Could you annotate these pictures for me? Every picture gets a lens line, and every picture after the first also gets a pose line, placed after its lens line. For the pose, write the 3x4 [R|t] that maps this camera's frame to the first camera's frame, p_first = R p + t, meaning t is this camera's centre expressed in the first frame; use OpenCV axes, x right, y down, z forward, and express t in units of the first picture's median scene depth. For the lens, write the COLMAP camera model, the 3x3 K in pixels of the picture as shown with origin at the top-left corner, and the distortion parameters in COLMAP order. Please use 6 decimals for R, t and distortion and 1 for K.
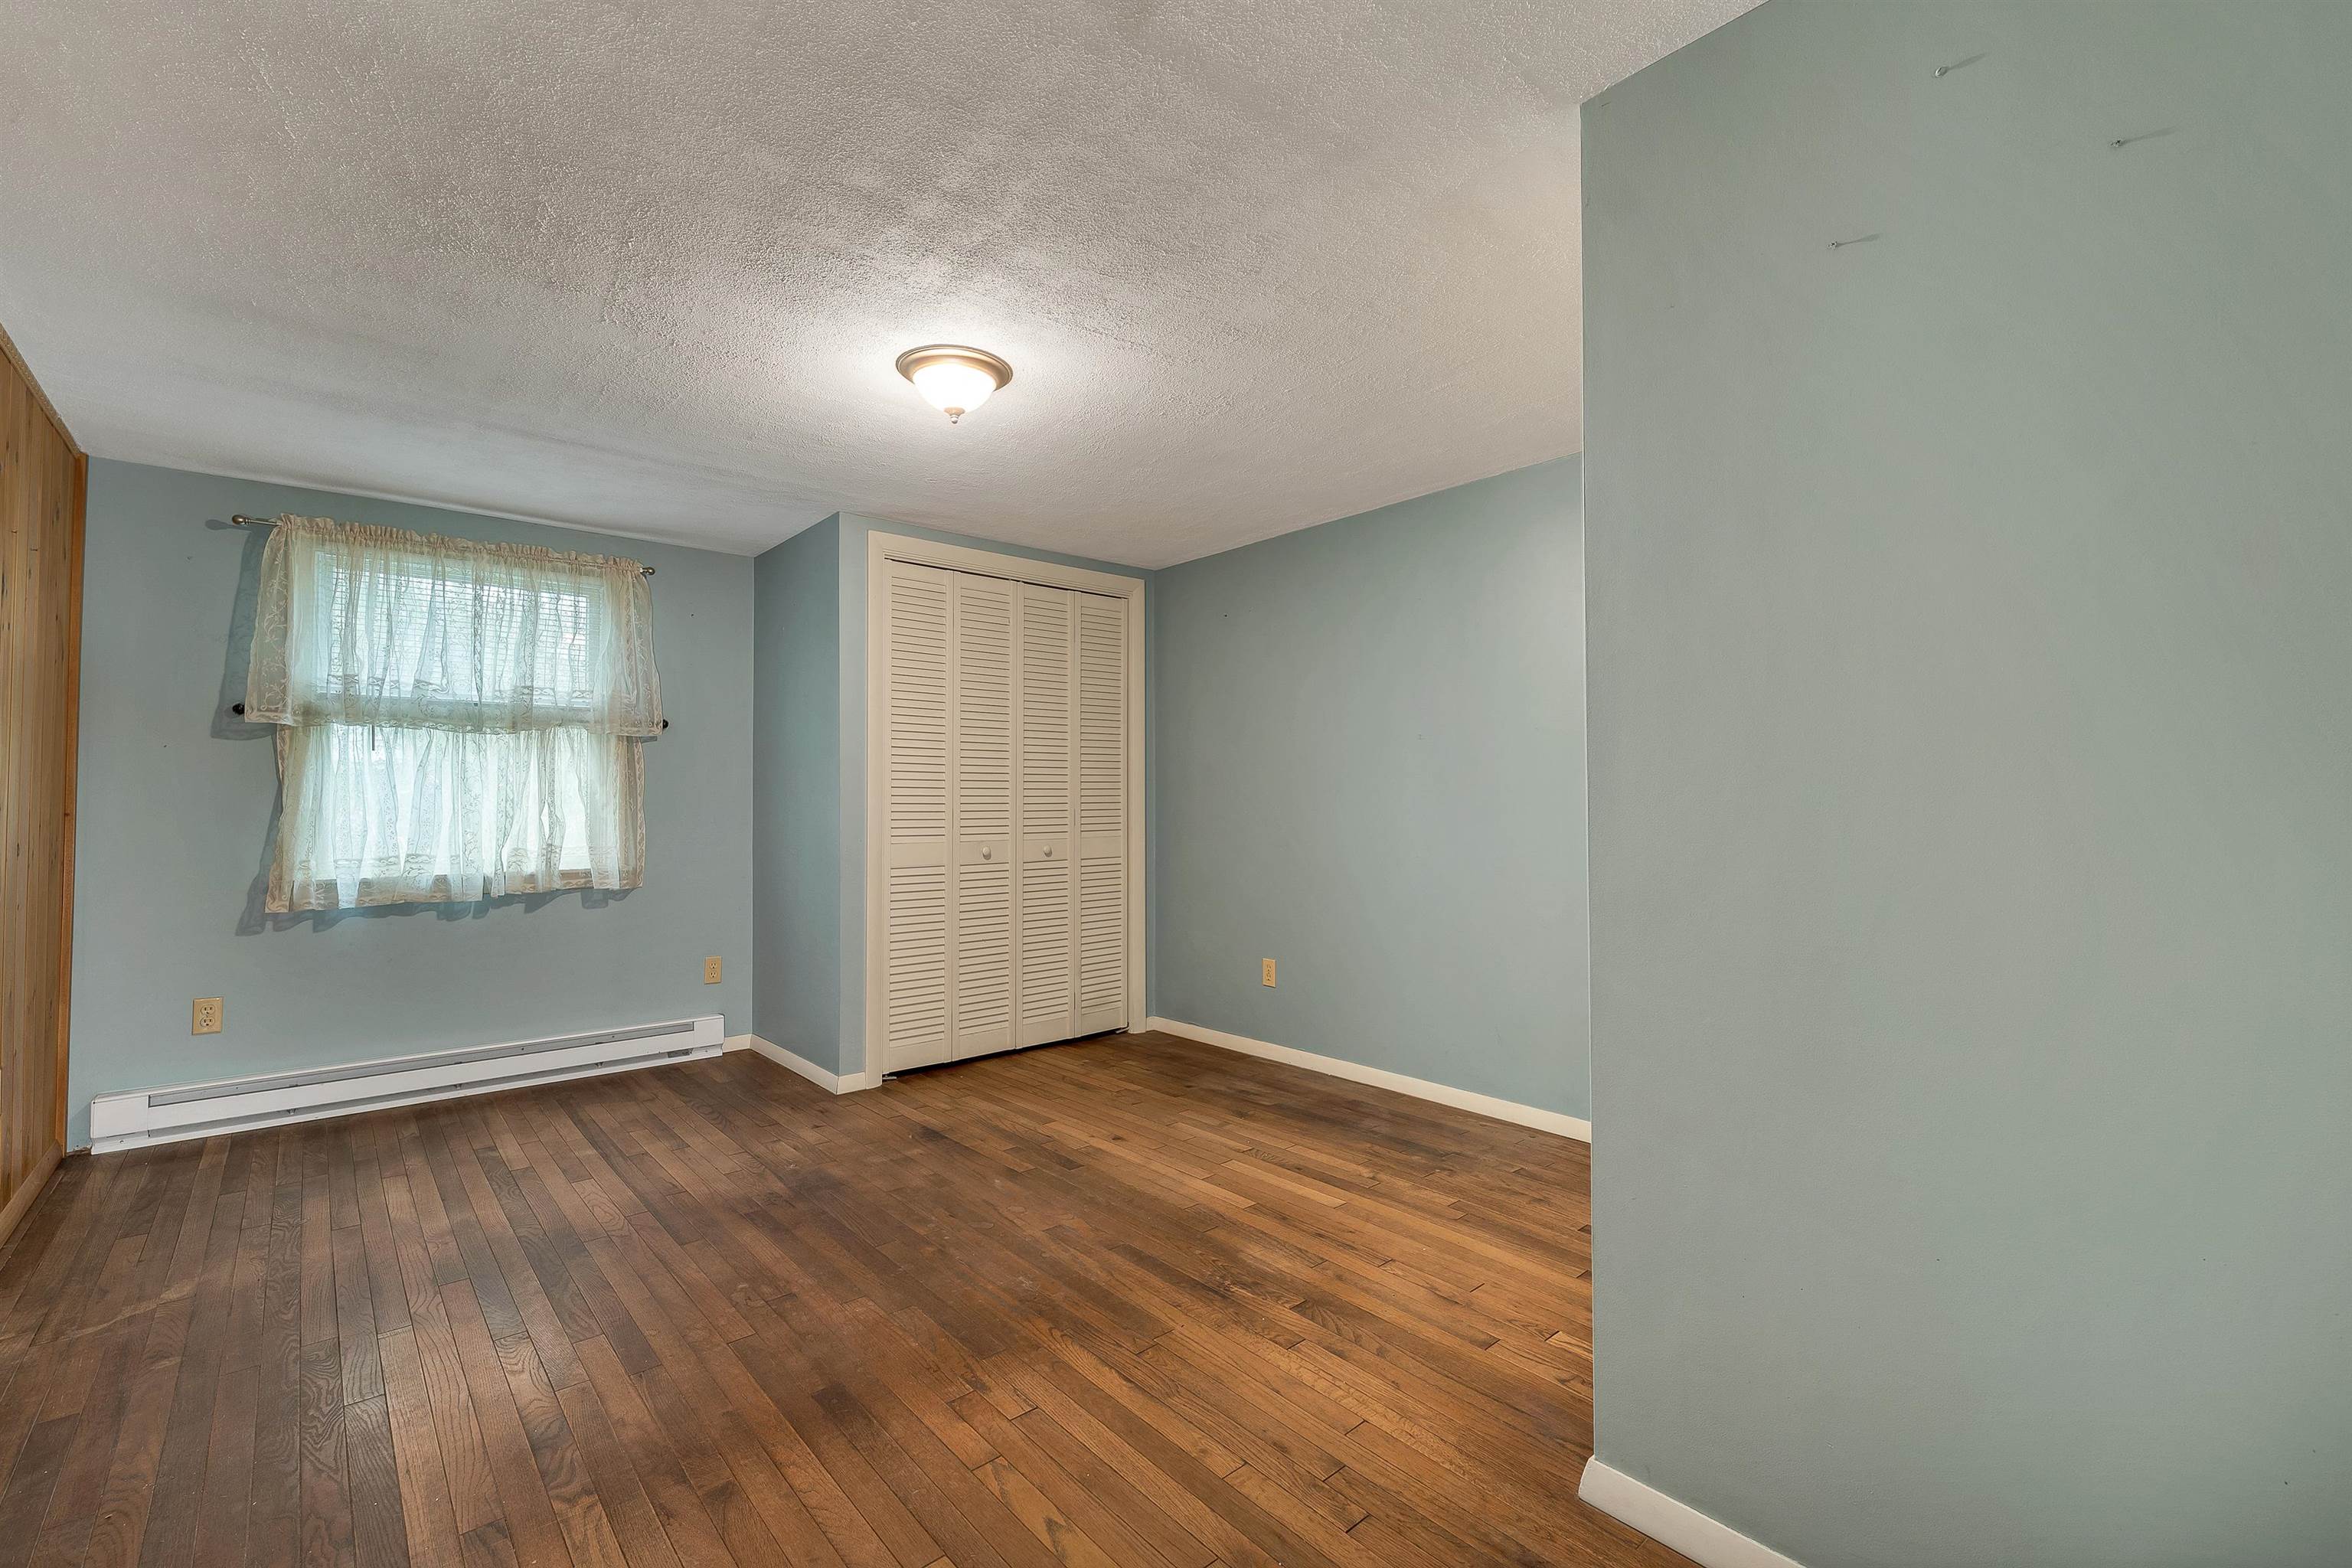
lens RADIAL K [[985.4, 0, 1179.8], [0, 985.4, 769.4], [0, 0, 1]] dist [0.000641, 0.000040]
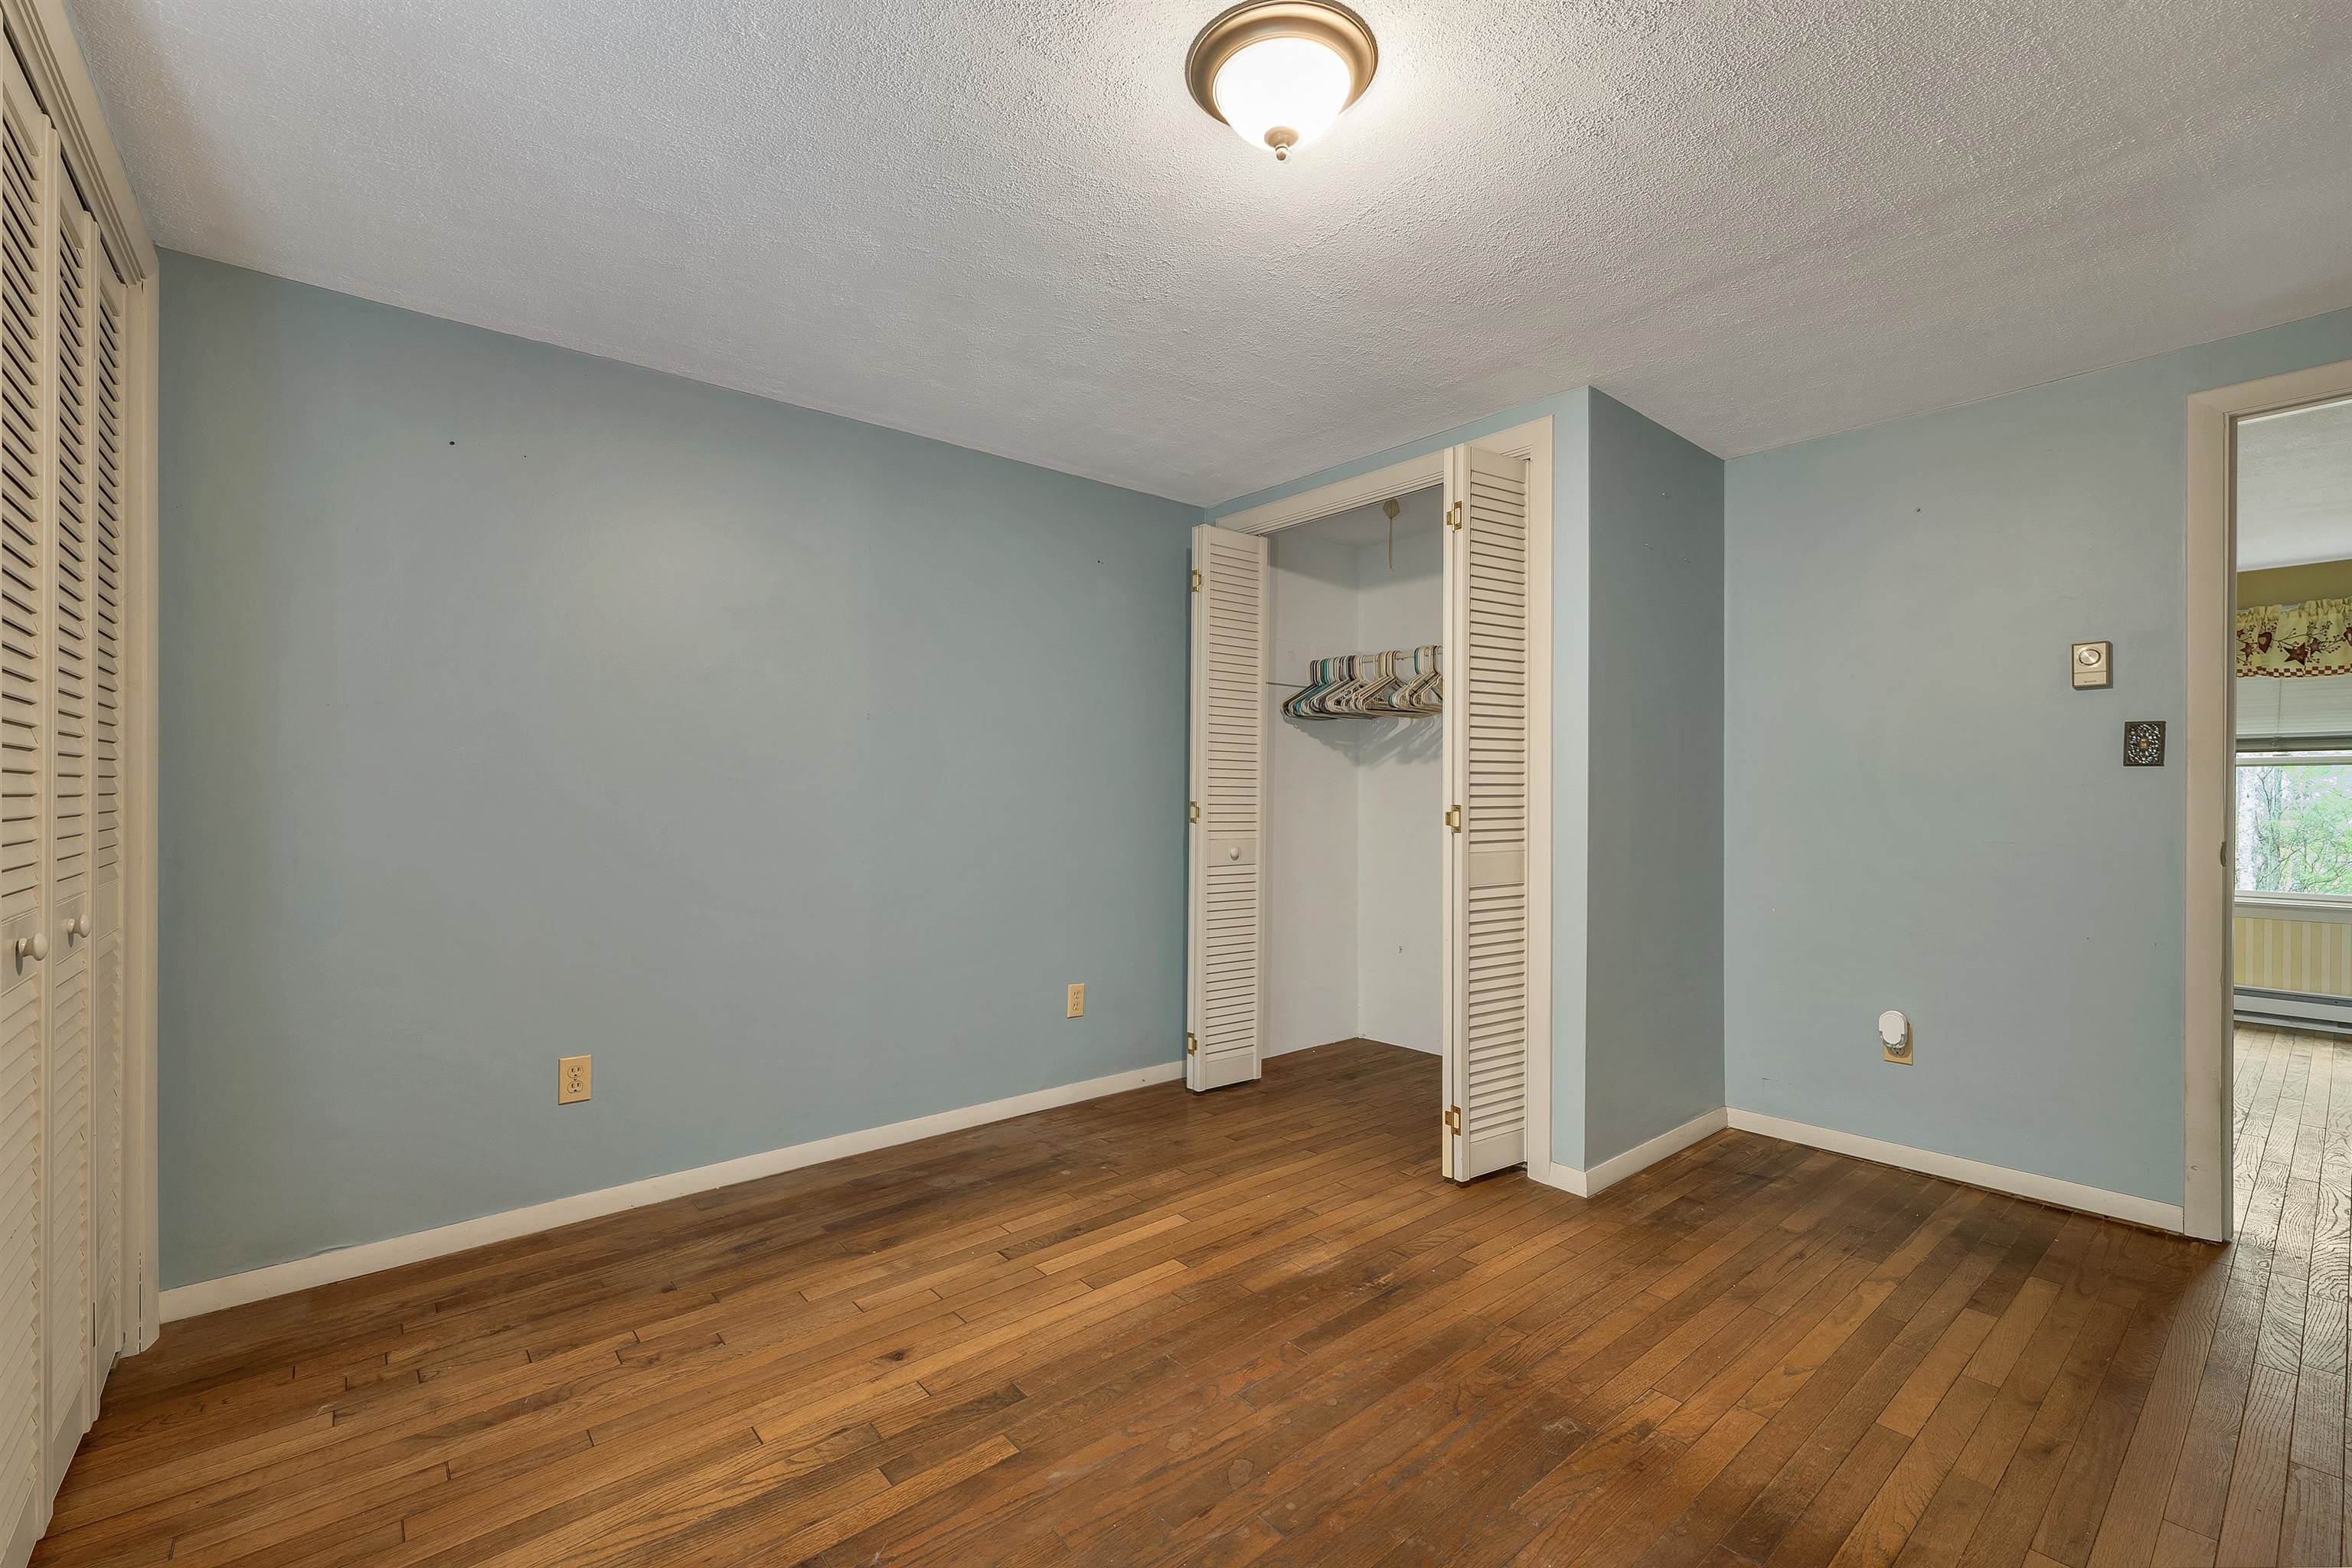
lens RADIAL K [[993.1, 0, 1170.9], [0, 993.1, 806.1], [0, 0, 1]] dist [0.002420, 0.000342]
pose [[0.027125, -0.006596, 0.999610, -0.827424], [-0.036236, 0.999315, 0.007577, 0.039895], [-0.998975, -0.036428, 0.026867, 1.044669]]
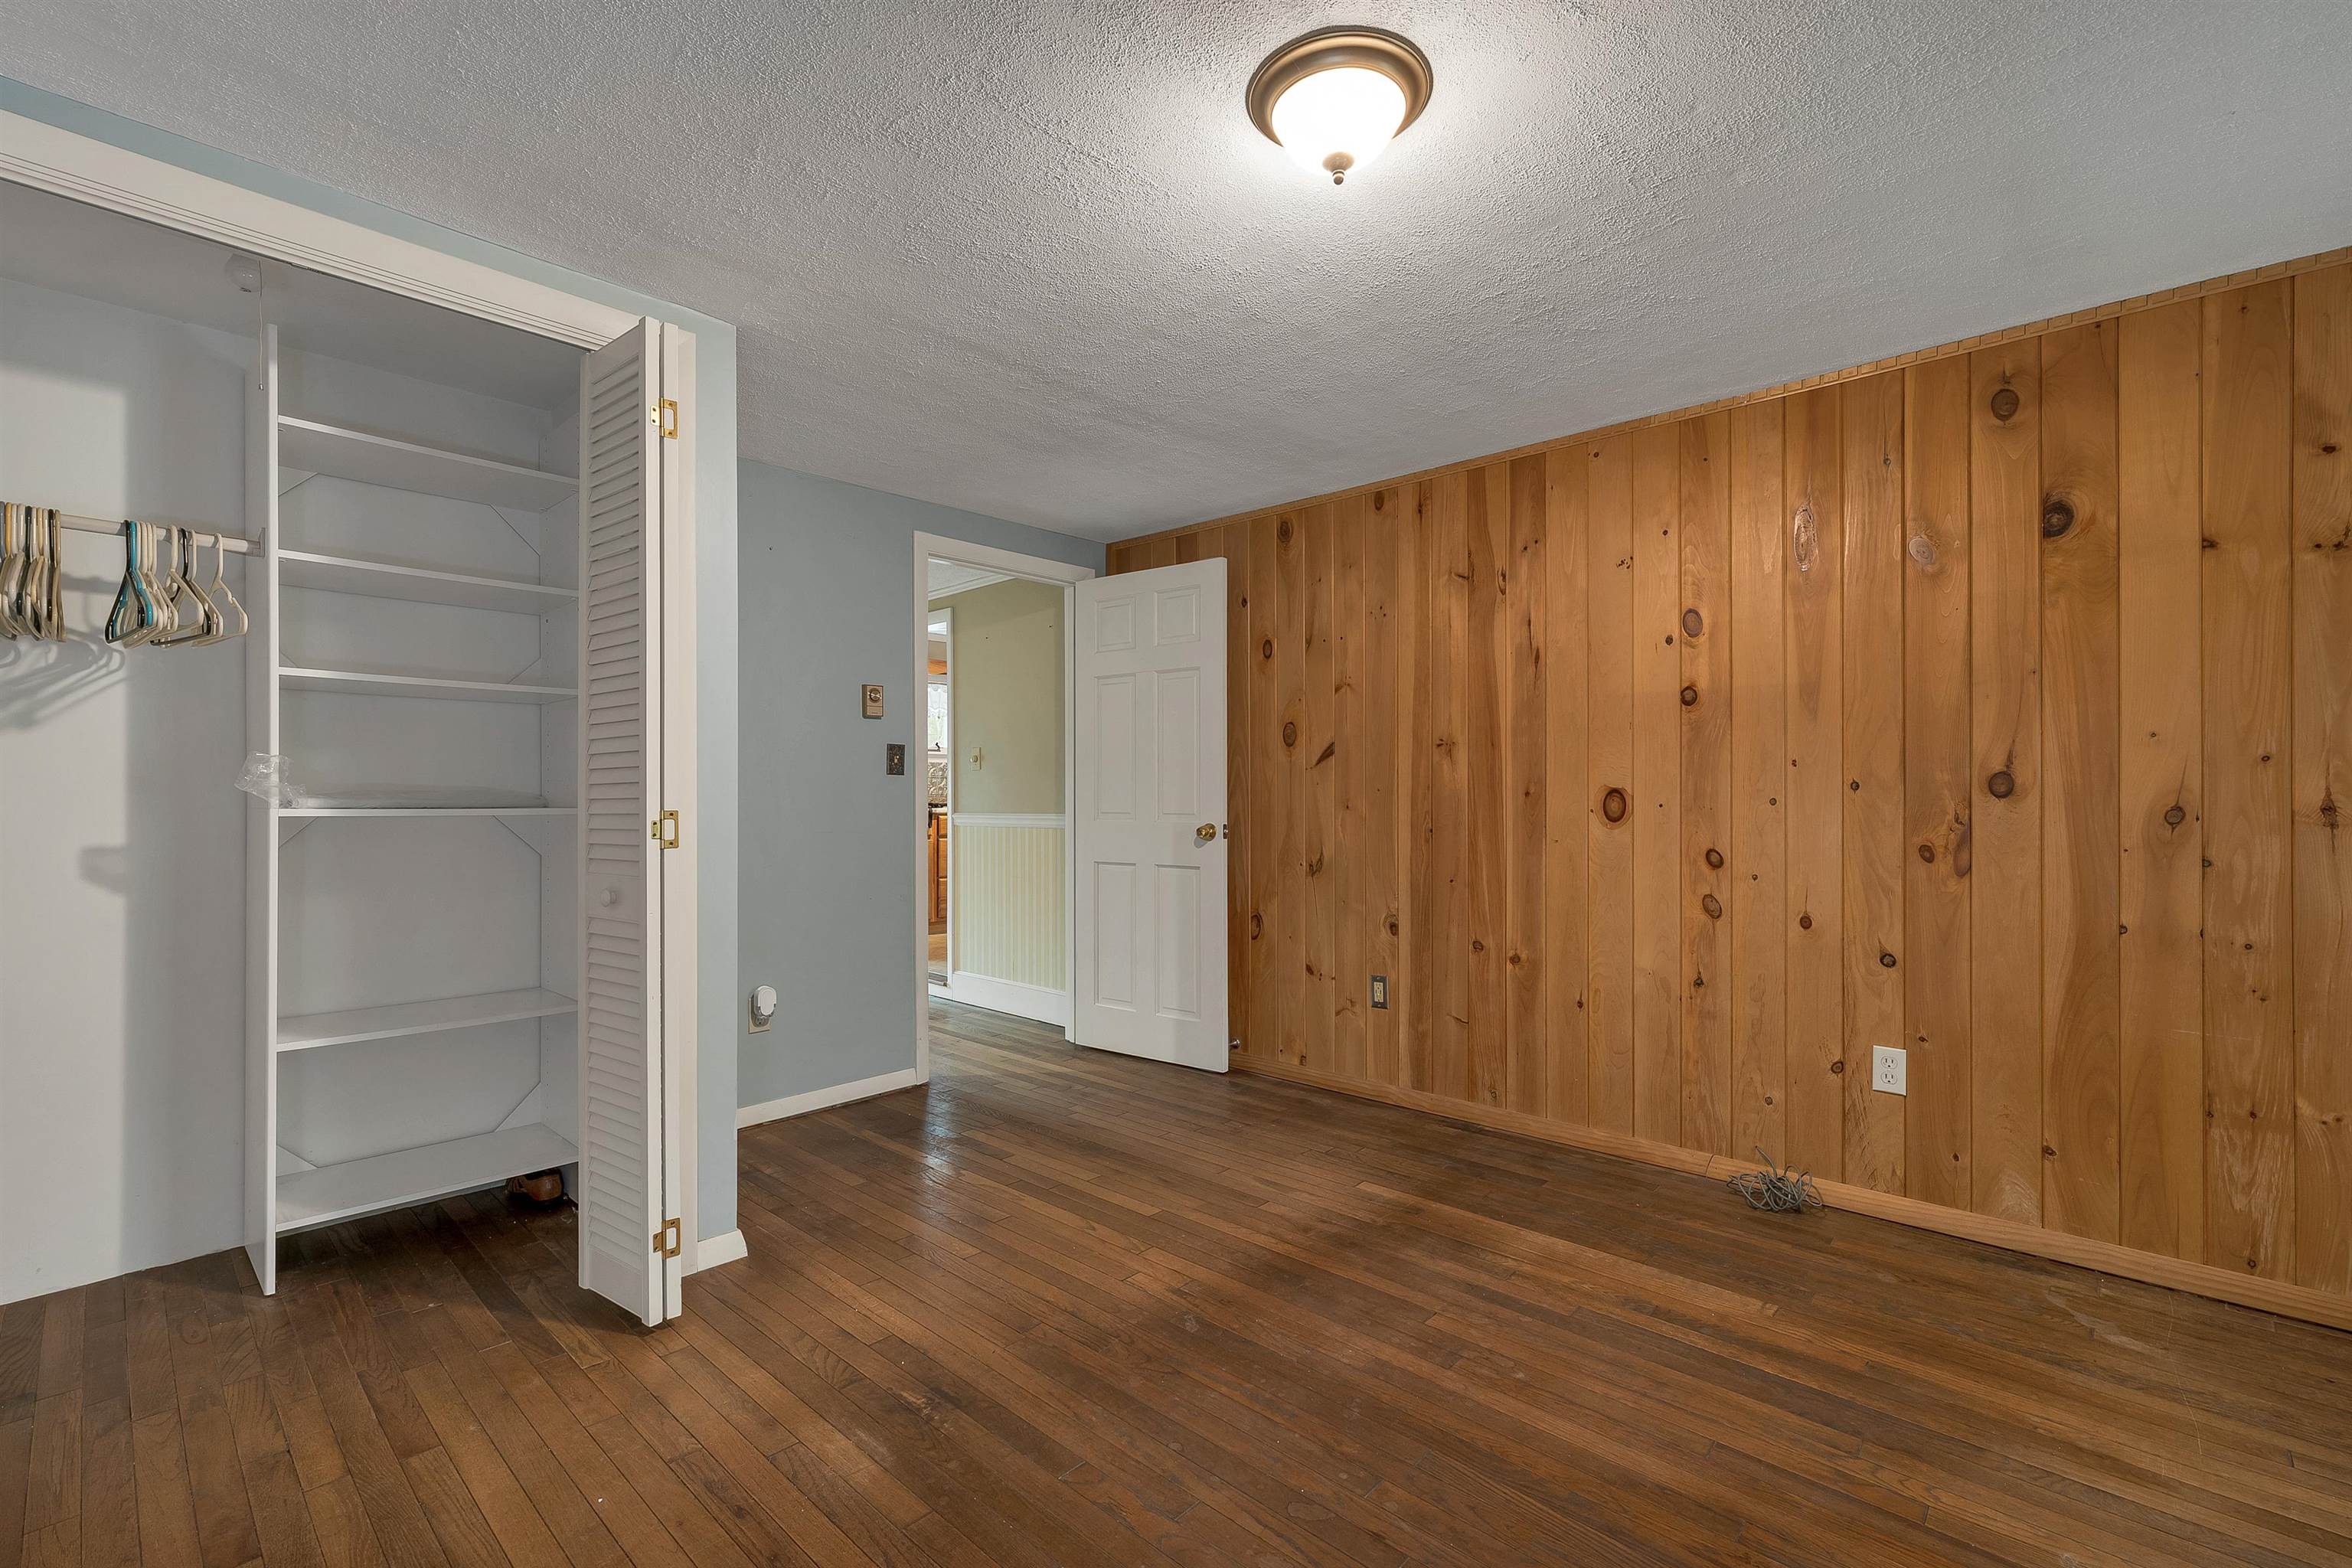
lens RADIAL K [[1019.4, 0, 1178.7], [0, 1019.4, 796.7], [0, 0, 1]] dist [-0.001220, 0.000062]
pose [[-0.995320, 0.003516, -0.096572, -0.065661], [0.006405, 0.999541, -0.029620, 0.051194], [0.096423, -0.030100, -0.994885, 1.618428]]
